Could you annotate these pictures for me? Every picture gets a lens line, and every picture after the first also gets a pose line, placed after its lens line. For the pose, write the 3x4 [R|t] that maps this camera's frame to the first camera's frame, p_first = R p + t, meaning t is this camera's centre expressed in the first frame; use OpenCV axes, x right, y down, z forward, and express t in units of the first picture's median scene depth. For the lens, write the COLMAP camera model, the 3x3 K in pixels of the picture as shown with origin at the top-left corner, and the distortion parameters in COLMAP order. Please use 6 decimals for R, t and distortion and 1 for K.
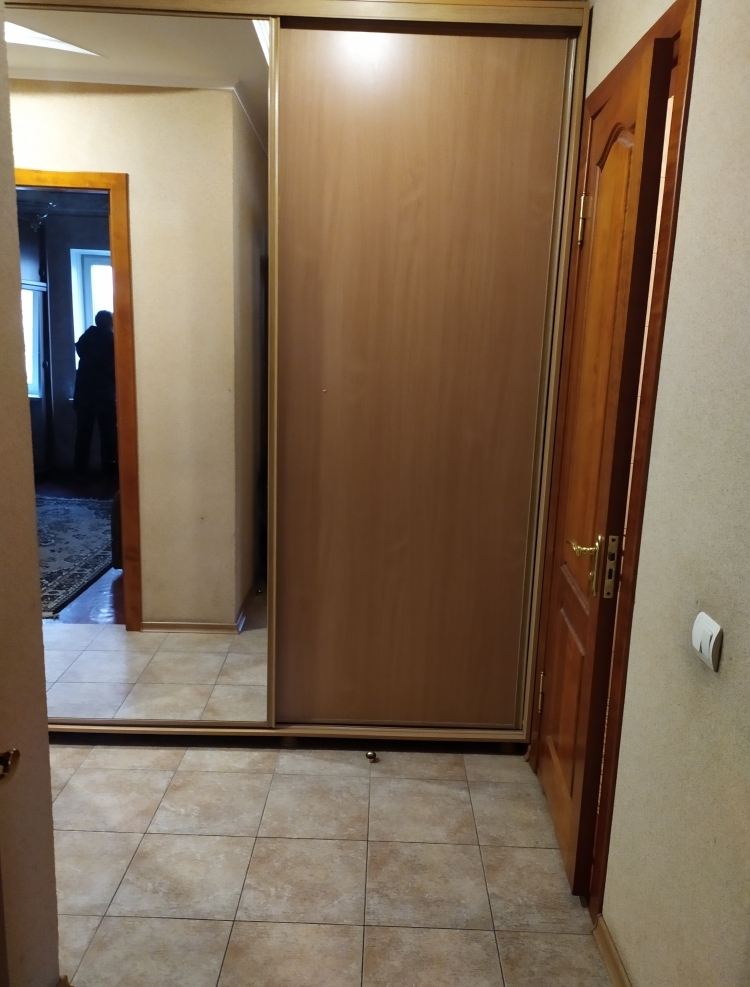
lens RADIAL K [[759.9, 0, 378.4], [0, 759.9, 480.6], [0, 0, 1]] dist [0.057239, -0.064459]
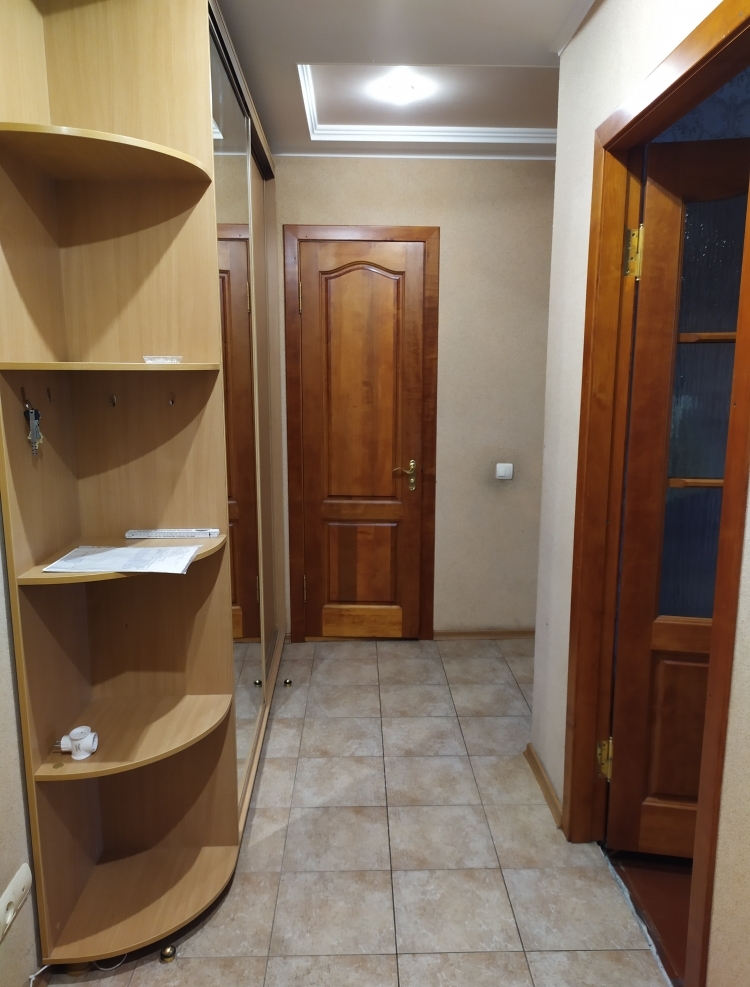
lens RADIAL K [[759.9, 0, 378.4], [0, 759.9, 480.6], [0, 0, 1]] dist [0.057239, -0.064459]
pose [[-0.034902, -0.188836, 0.981388, -1.529015], [0.182759, 0.964221, 0.192032, -0.255464], [-0.982538, 0.186059, 0.000858, 0.936453]]
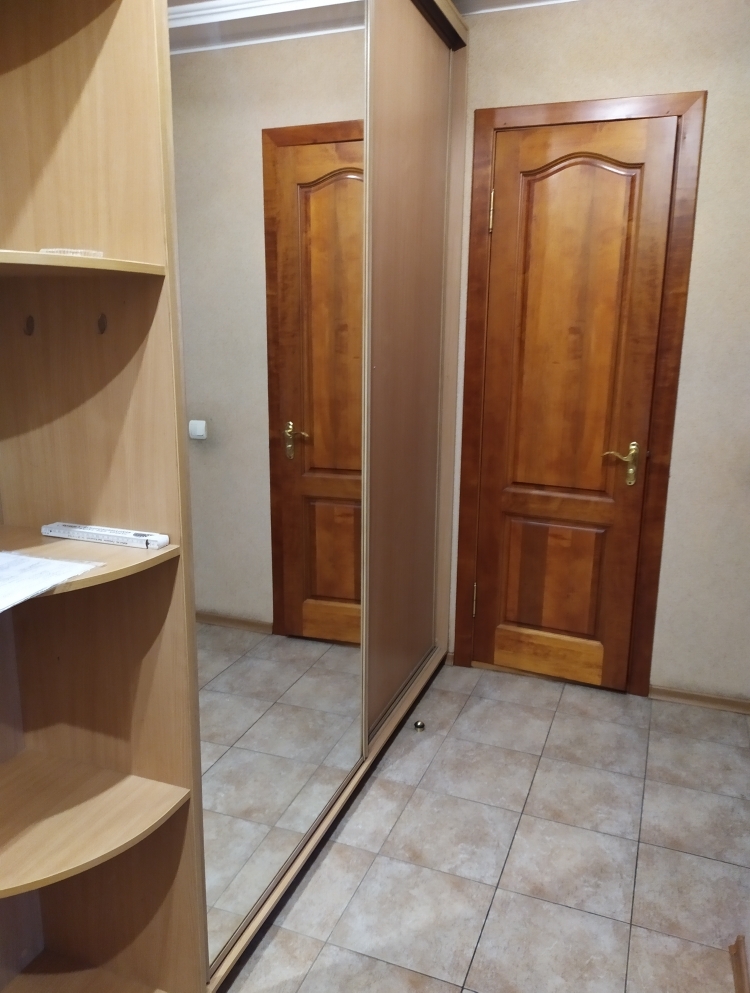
lens RADIAL K [[764.5, 0, 378.5], [0, 764.5, 483.5], [0, 0, 1]] dist [0.057239, -0.064459]
pose [[0.358041, -0.221119, 0.907145, -1.068265], [0.174313, 0.970302, 0.167715, -0.160751], [-0.917290, 0.098078, 0.385952, 0.752669]]
